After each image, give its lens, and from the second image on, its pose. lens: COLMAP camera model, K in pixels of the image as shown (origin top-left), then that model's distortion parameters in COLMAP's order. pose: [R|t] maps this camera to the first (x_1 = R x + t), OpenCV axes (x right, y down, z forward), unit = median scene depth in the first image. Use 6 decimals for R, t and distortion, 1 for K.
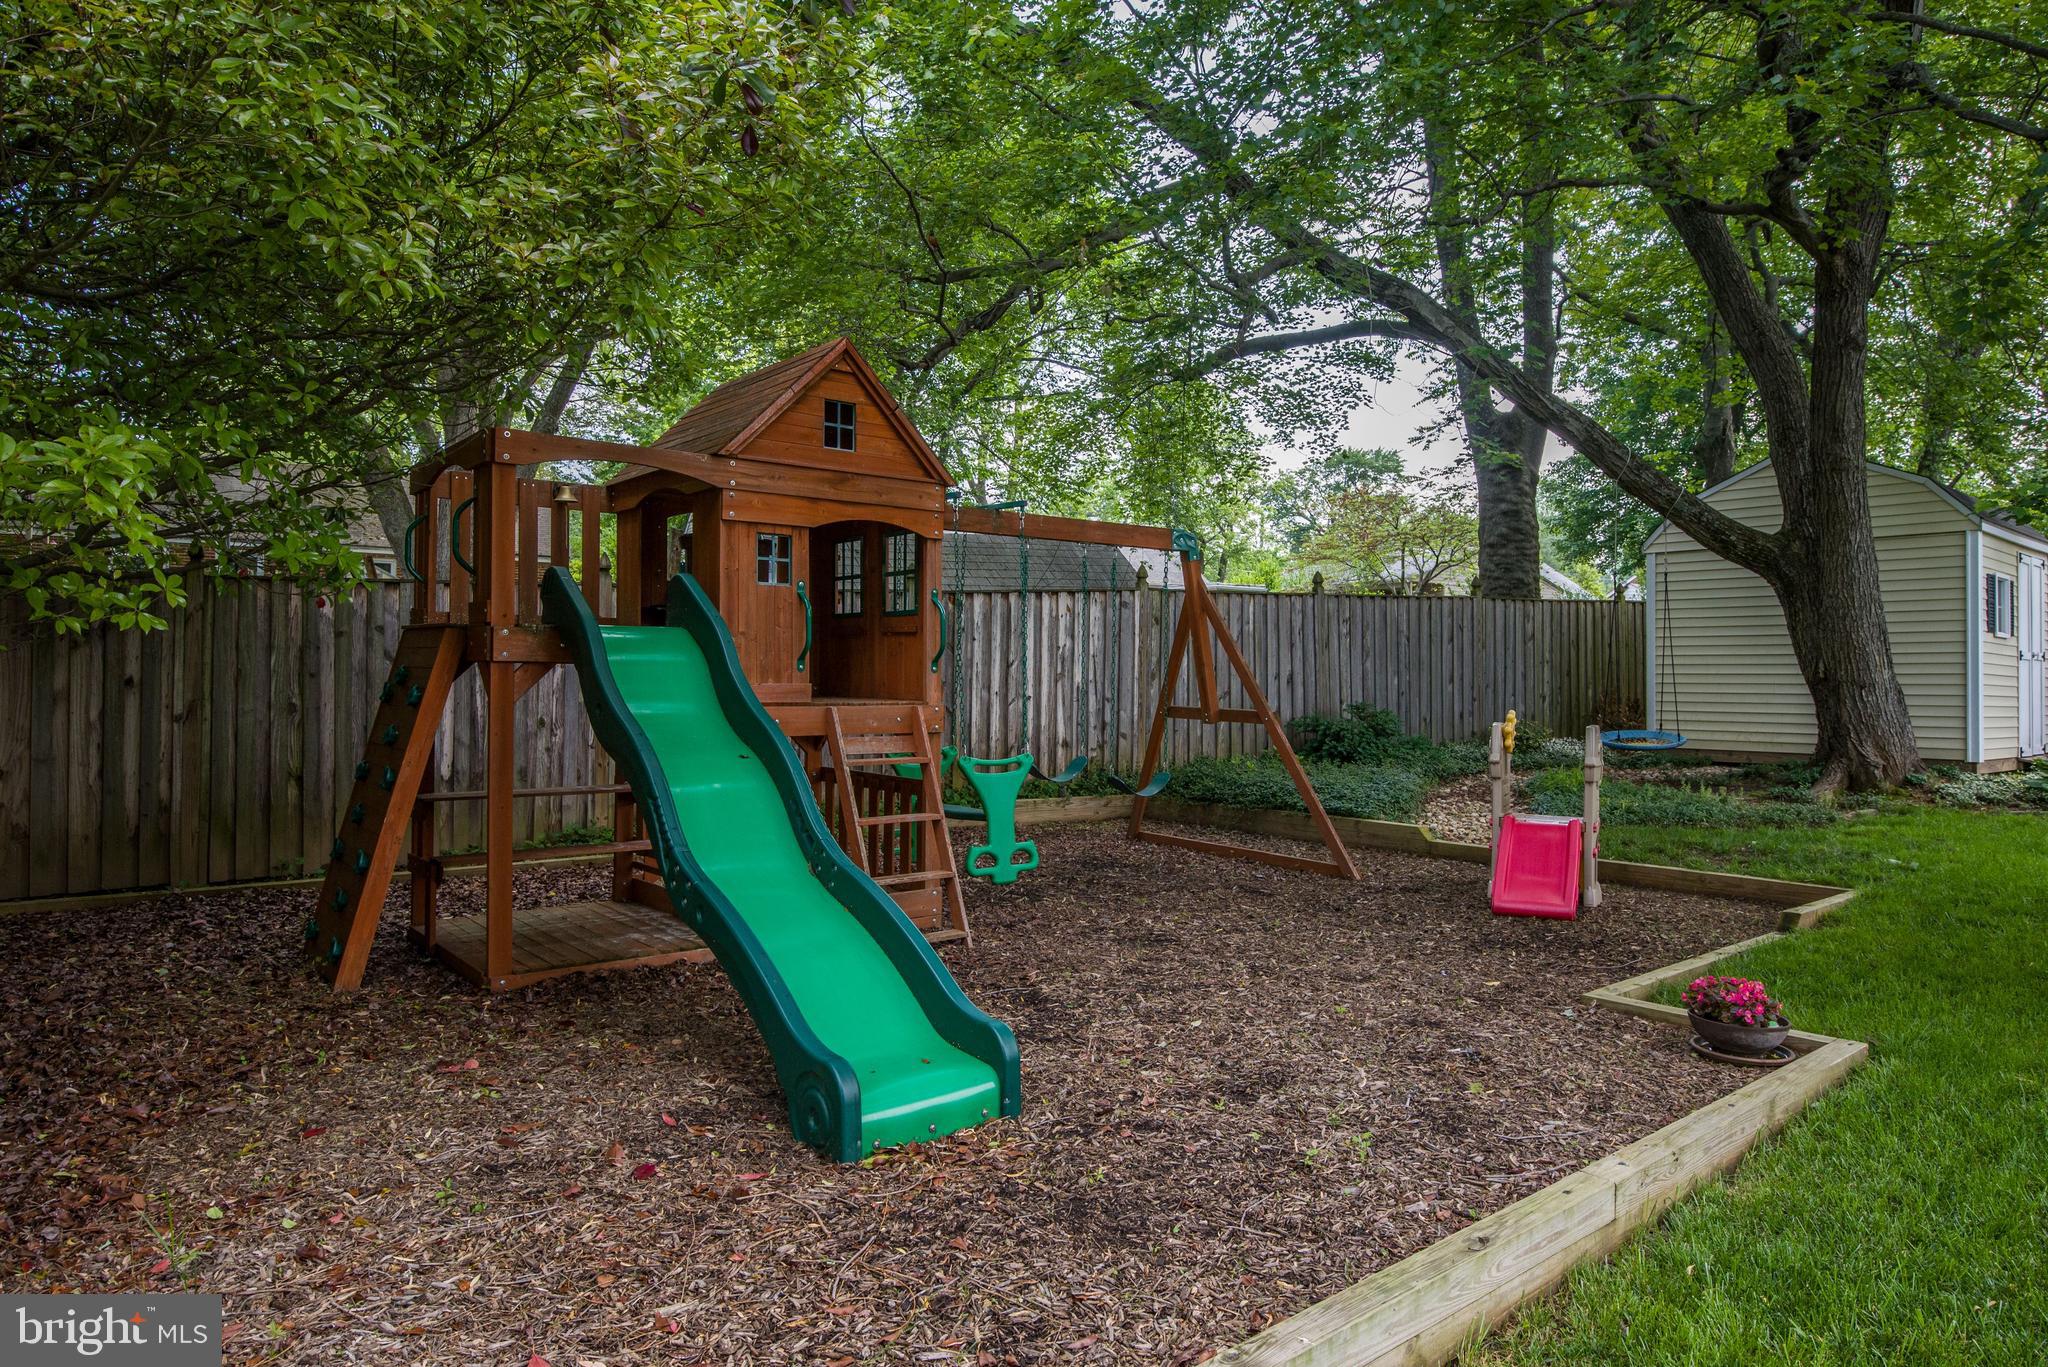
lens RADIAL K [[1331.9, 0, 1024.0], [0, 1331.9, 683.5], [0, 0, 1]] dist [0.006072, 0.000532]
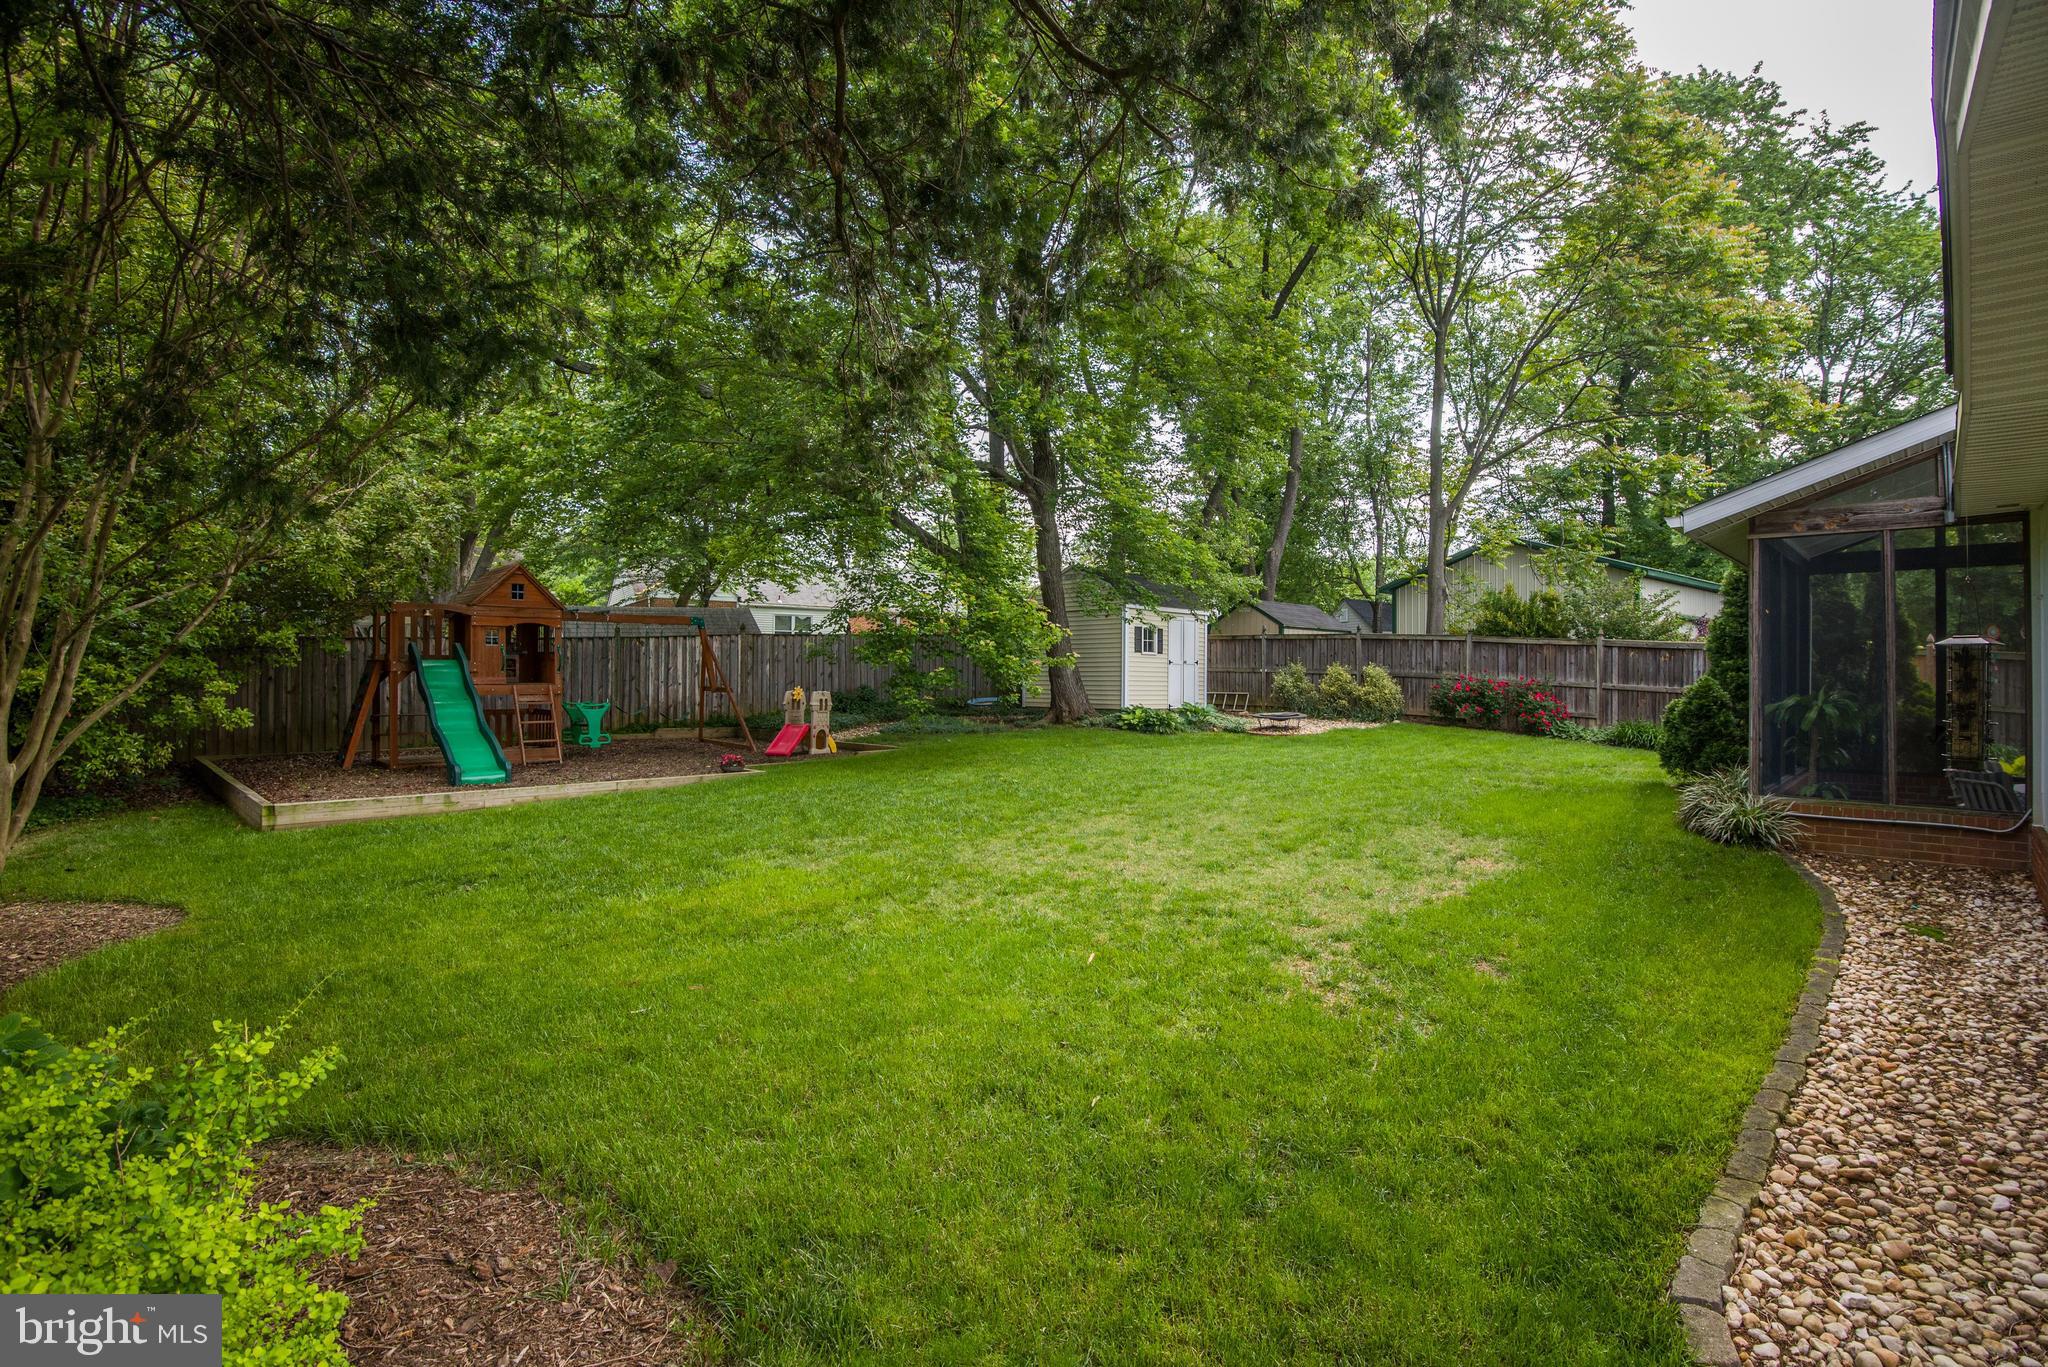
lens RADIAL K [[1110.1, 0, 1024.0], [0, 1110.1, 683.5], [0, 0, 1]] dist [0.002375, 0.000416]
pose [[0.999240, -0.006476, 0.038446, 0.896200], [0.006283, 0.999967, 0.005145, 0.006874], [-0.038478, -0.004899, 0.999247, -1.530253]]
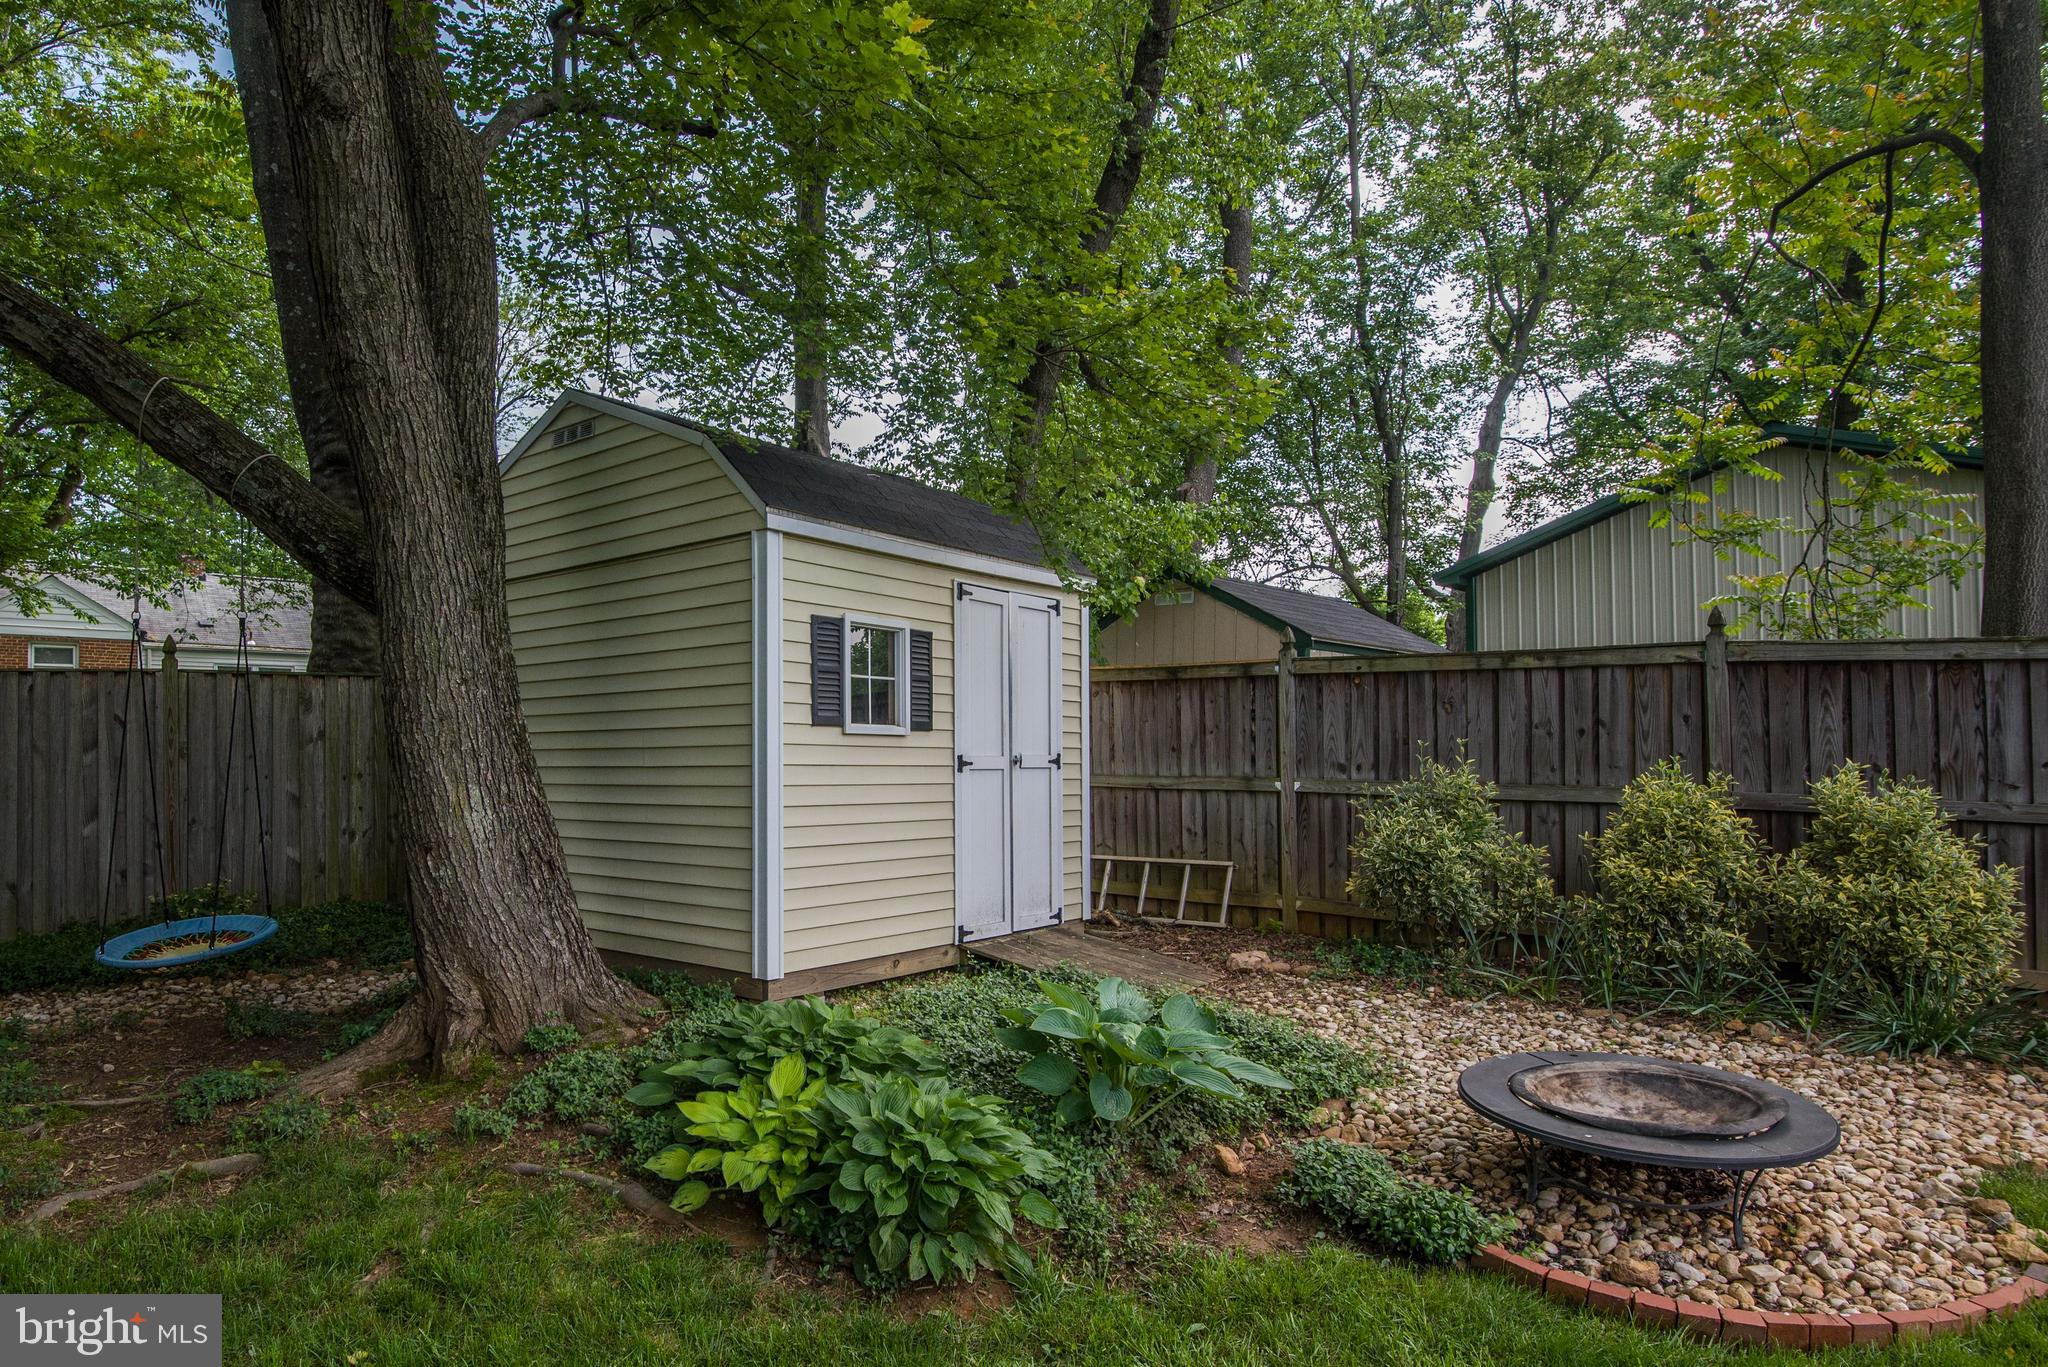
lens RADIAL K [[1110.1, 0, 1024.0], [0, 1110.1, 683.5], [0, 0, 1]] dist [0.002375, 0.000416]
pose [[0.971590, -0.001843, 0.236662, 1.332892], [0.016990, 0.997933, -0.061981, -0.047578], [-0.236058, 0.064241, 0.969613, 1.086640]]
